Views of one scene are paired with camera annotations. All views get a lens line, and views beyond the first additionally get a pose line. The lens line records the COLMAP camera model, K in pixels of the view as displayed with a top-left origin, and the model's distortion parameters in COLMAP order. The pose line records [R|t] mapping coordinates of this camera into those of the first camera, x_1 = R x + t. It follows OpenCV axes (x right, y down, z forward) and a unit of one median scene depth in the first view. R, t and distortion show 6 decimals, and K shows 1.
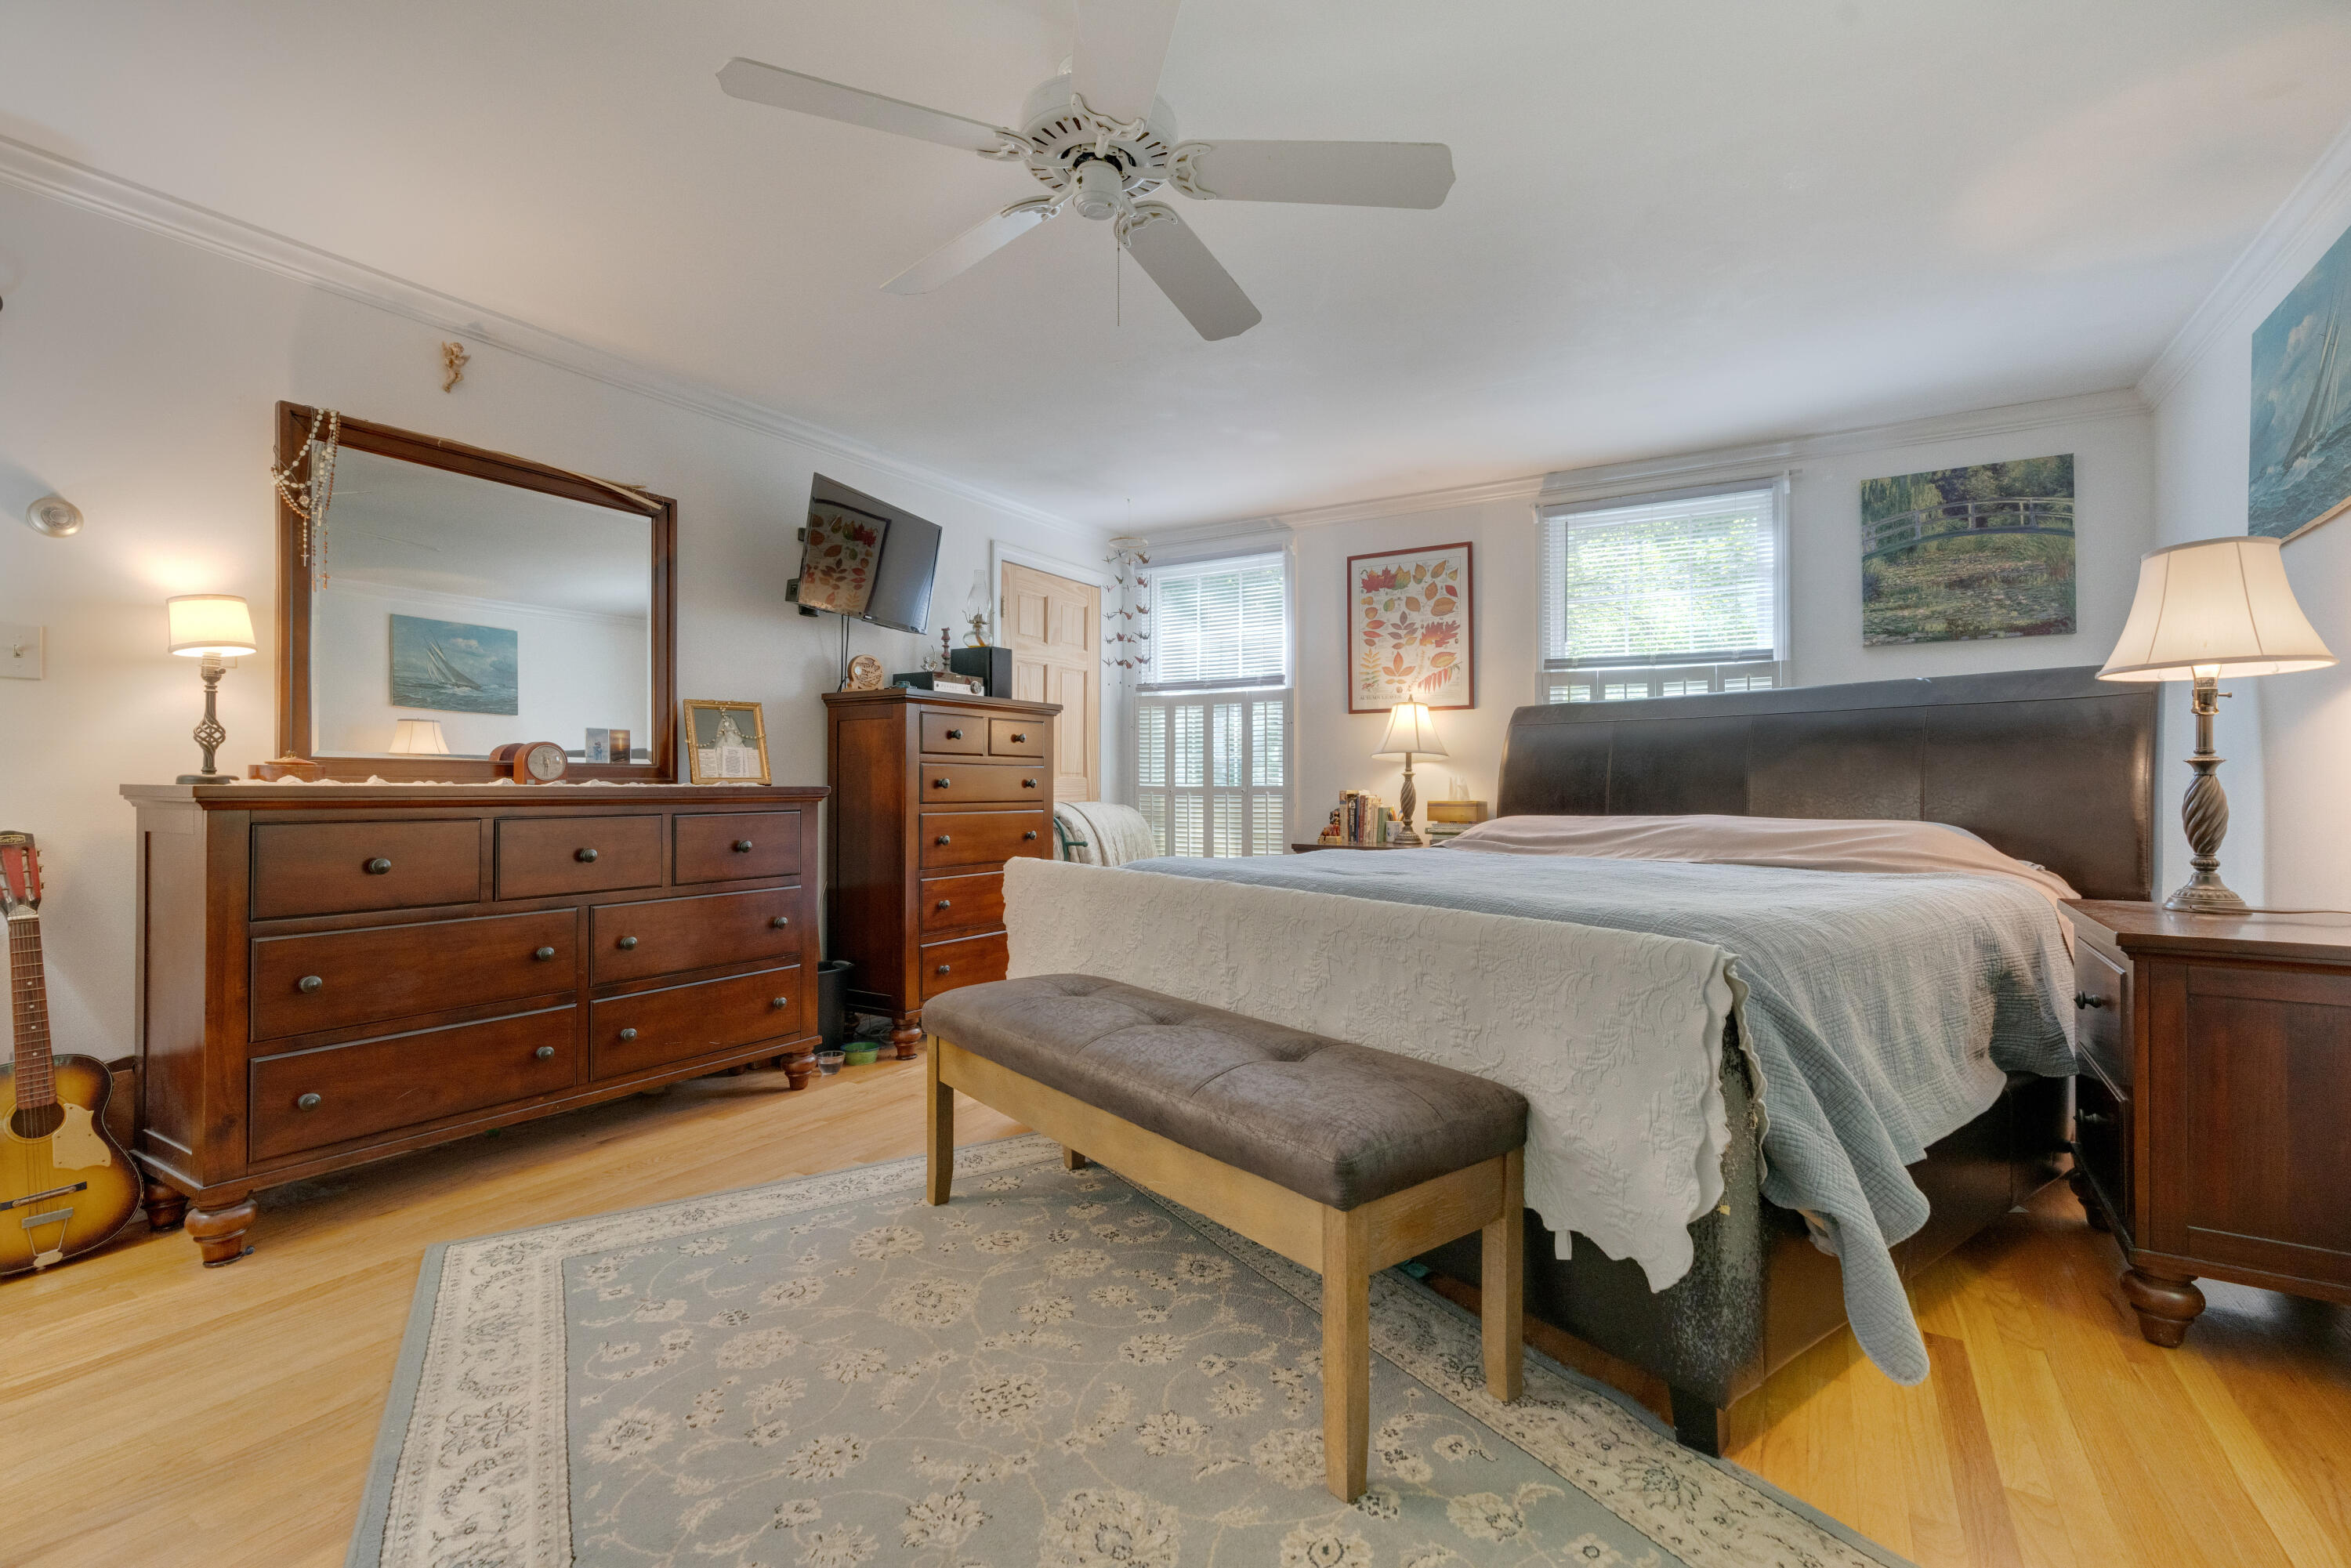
lens RADIAL K [[1048.4, 0, 1188.3], [0, 1048.4, 780.2], [0, 0, 1]] dist [-0.022139, 0.010546]
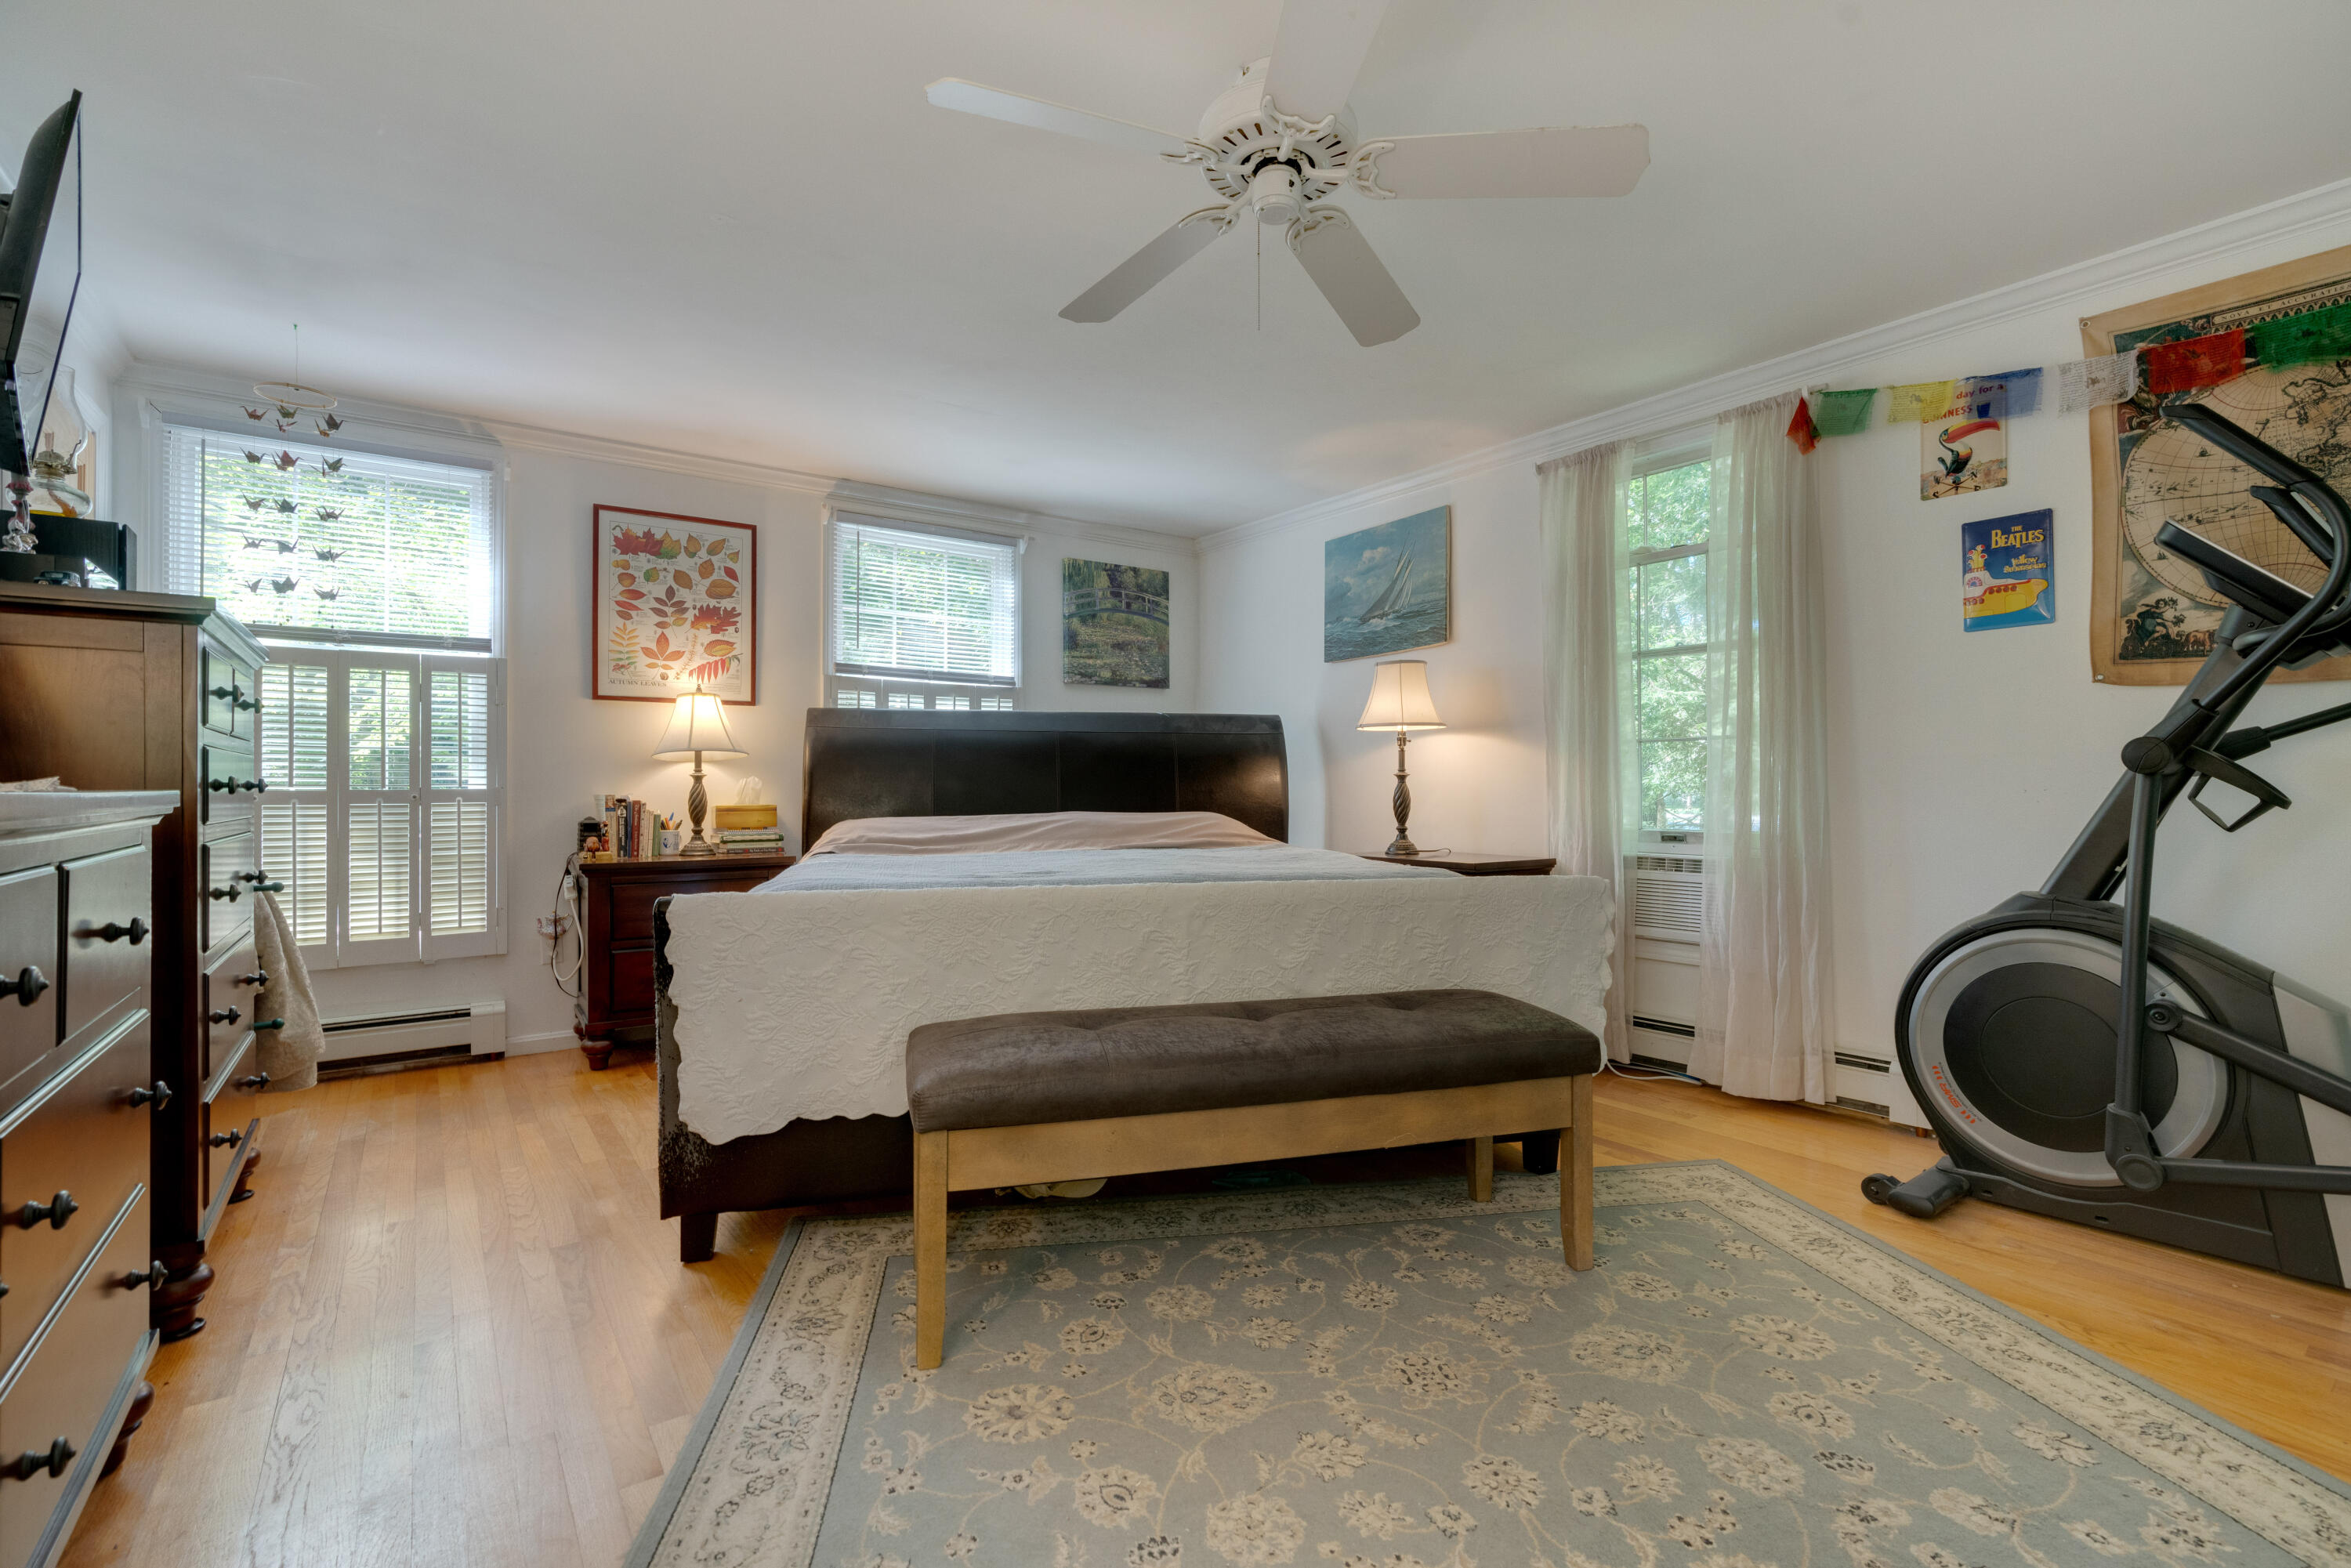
lens RADIAL K [[1048.4, 0, 1188.3], [0, 1048.4, 780.2], [0, 0, 1]] dist [-0.022139, 0.010546]
pose [[0.382539, 0.006010, 0.923920, -0.514349], [-0.003603, 0.999981, -0.005013, 0.001366], [-0.923932, -0.001411, 0.382554, 0.341345]]
